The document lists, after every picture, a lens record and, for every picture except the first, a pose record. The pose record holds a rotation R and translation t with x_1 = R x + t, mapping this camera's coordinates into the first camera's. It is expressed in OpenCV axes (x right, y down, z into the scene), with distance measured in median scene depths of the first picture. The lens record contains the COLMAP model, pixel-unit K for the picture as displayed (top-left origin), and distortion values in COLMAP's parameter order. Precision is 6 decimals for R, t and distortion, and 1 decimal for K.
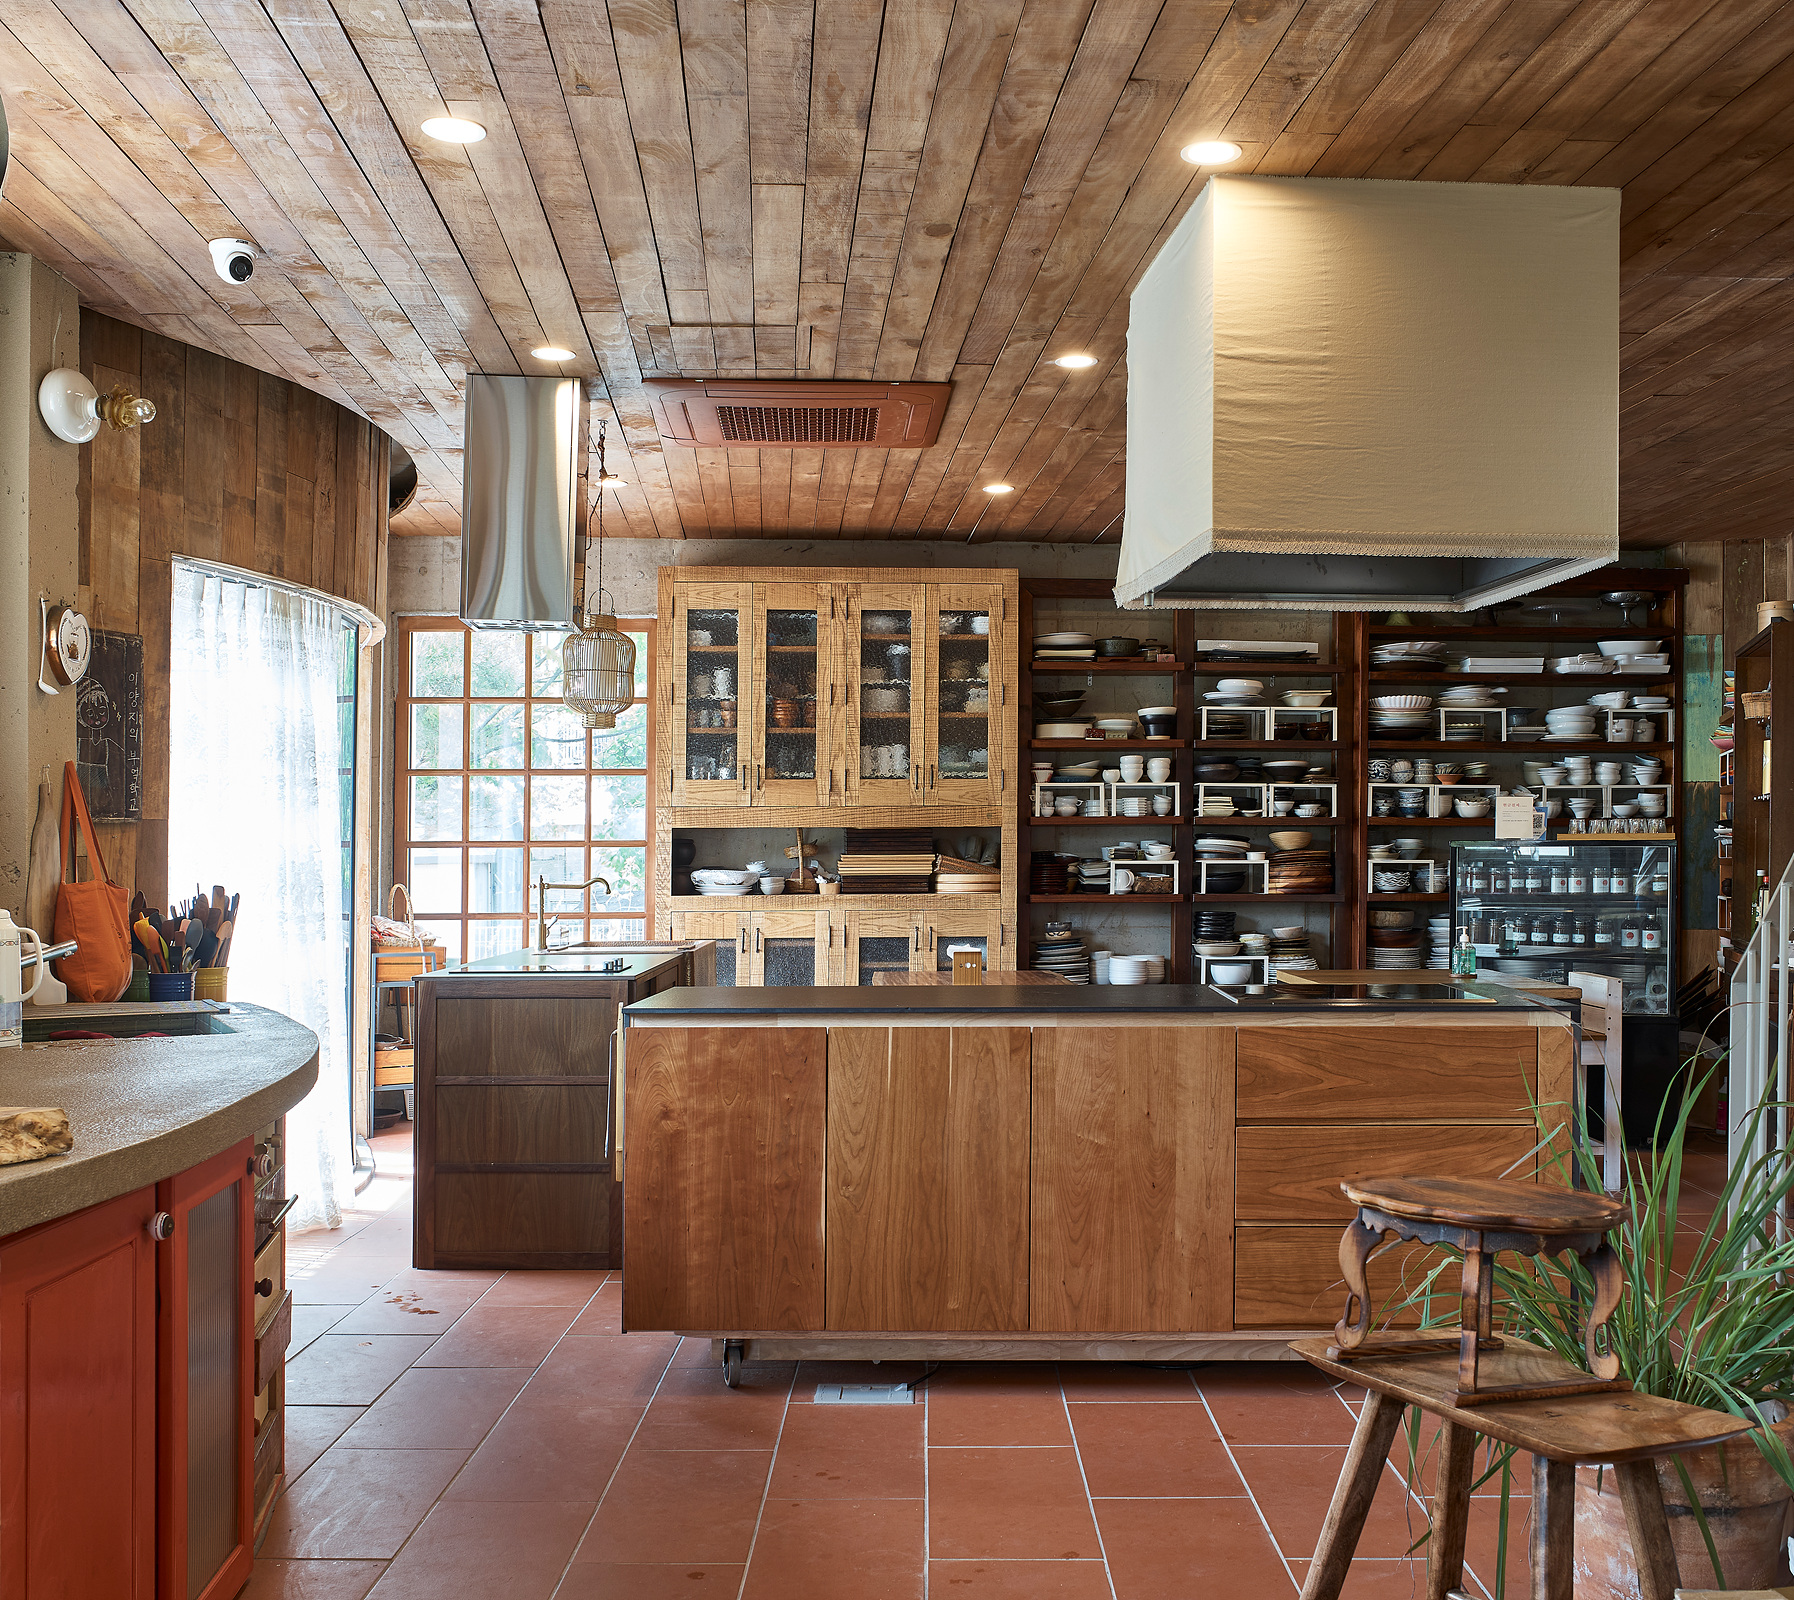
lens RADIAL K [[1824.9, 0, 889.3], [0, 1824.9, 836.6], [0, 0, 1]] dist [-0.021086, 0.025889]
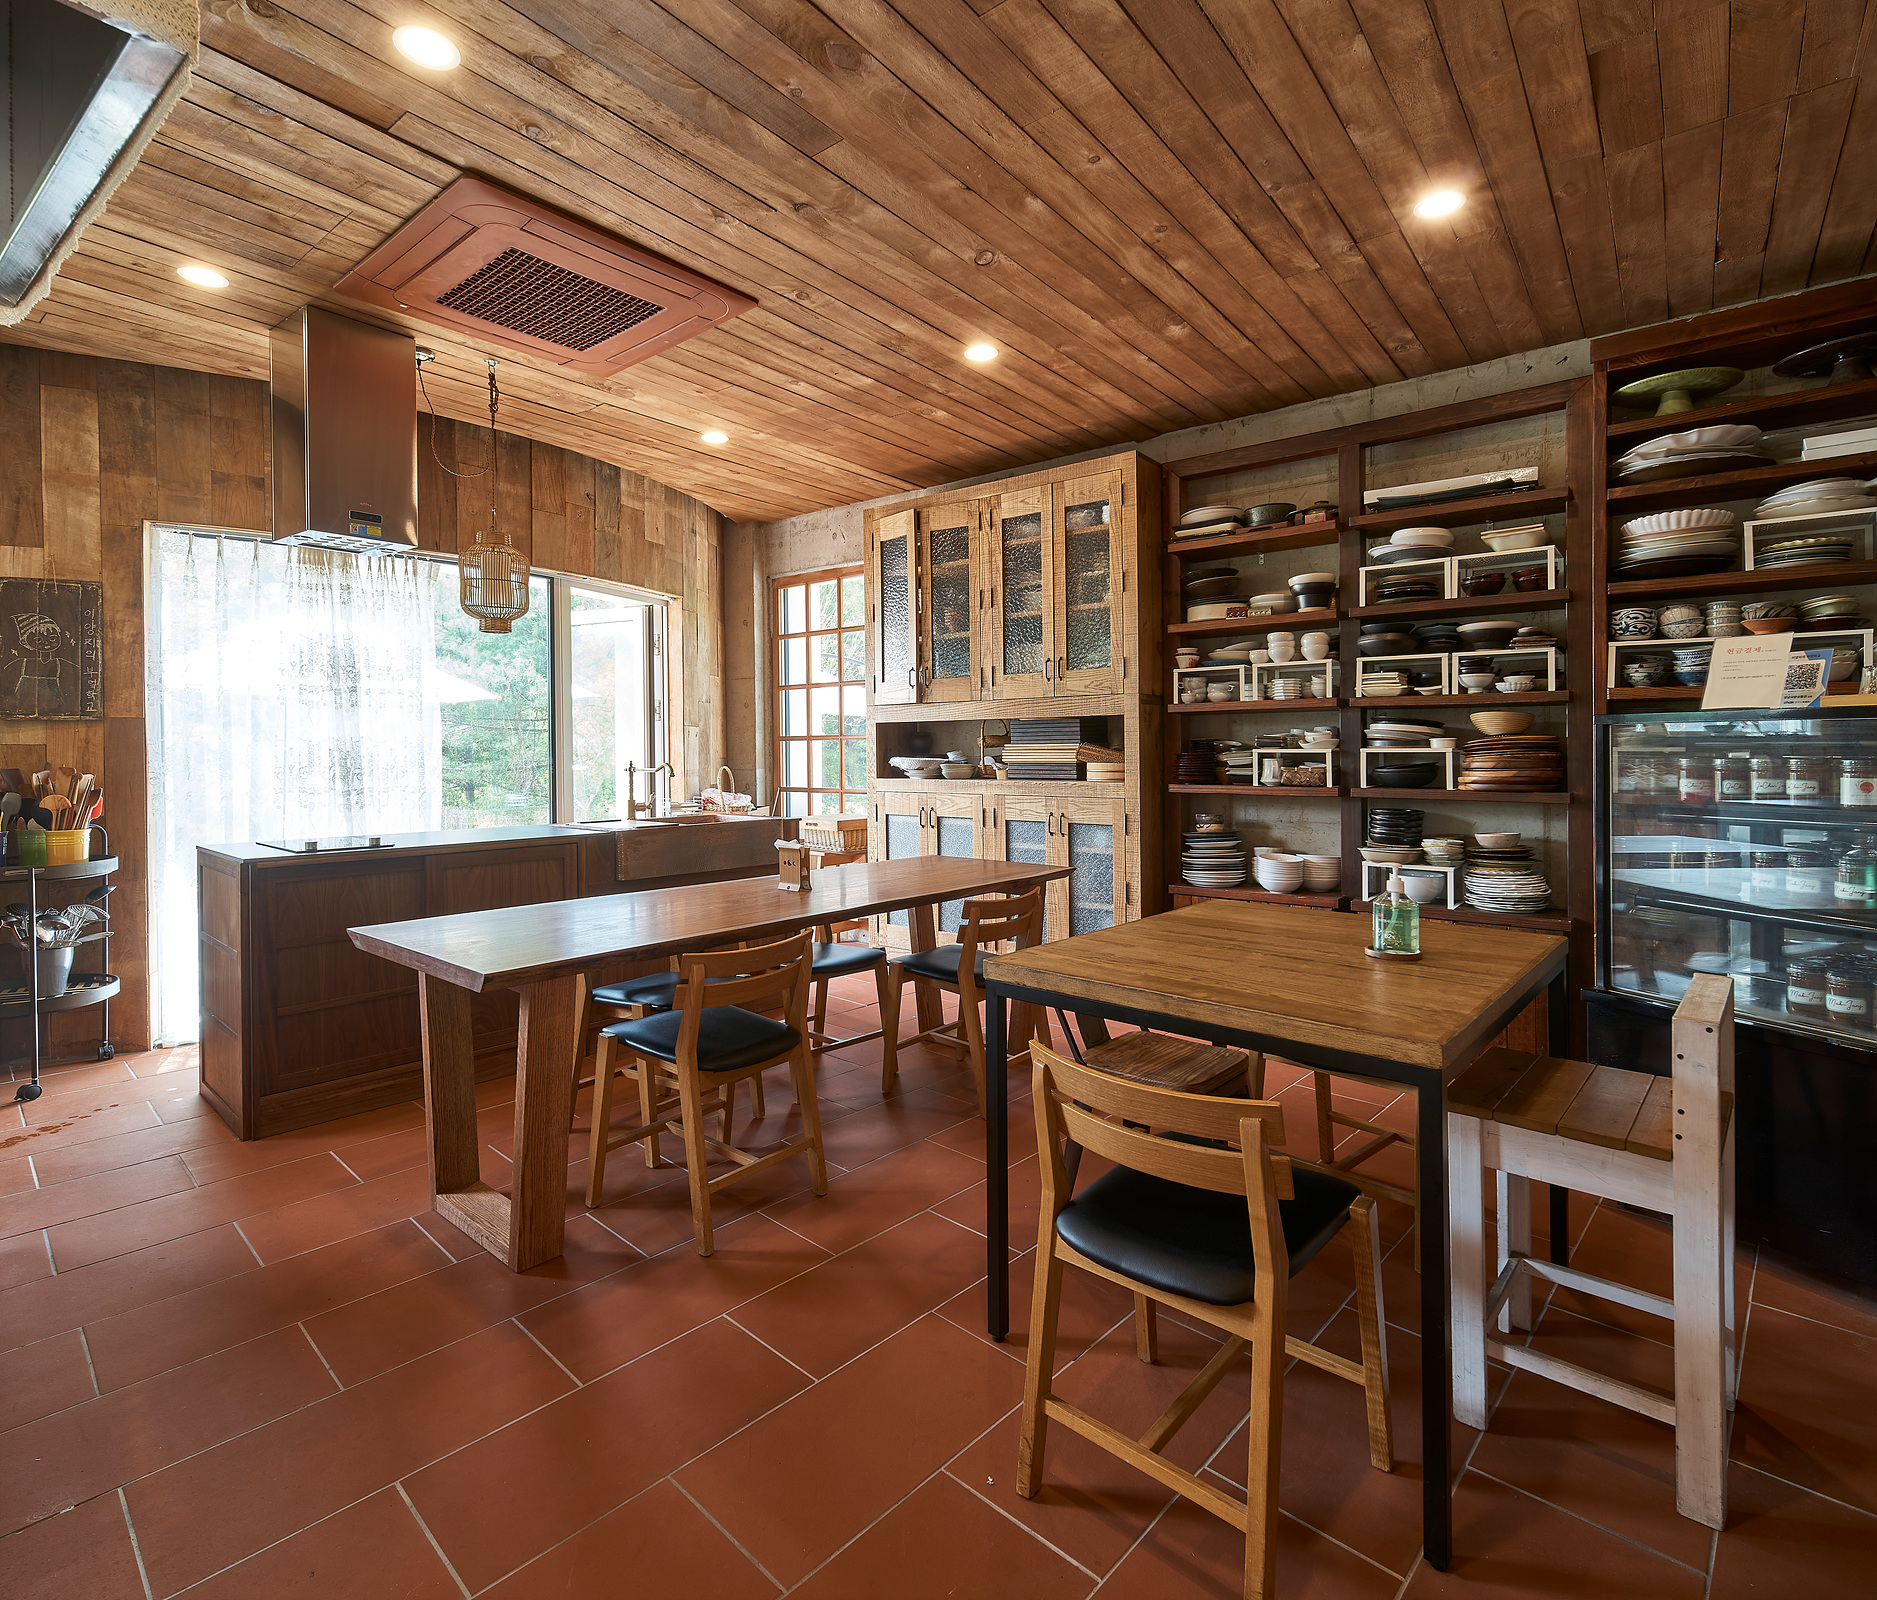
lens RADIAL K [[933.7, 0, 935.8], [0, 933.7, 745.1], [0, 0, 1]] dist [0.017507, 0.000021]
pose [[0.740623, -0.005466, -0.671898, 0.327620], [0.007911, 0.999969, 0.000585, 0.009800], [0.671874, -0.005749, 0.740643, 0.558549]]
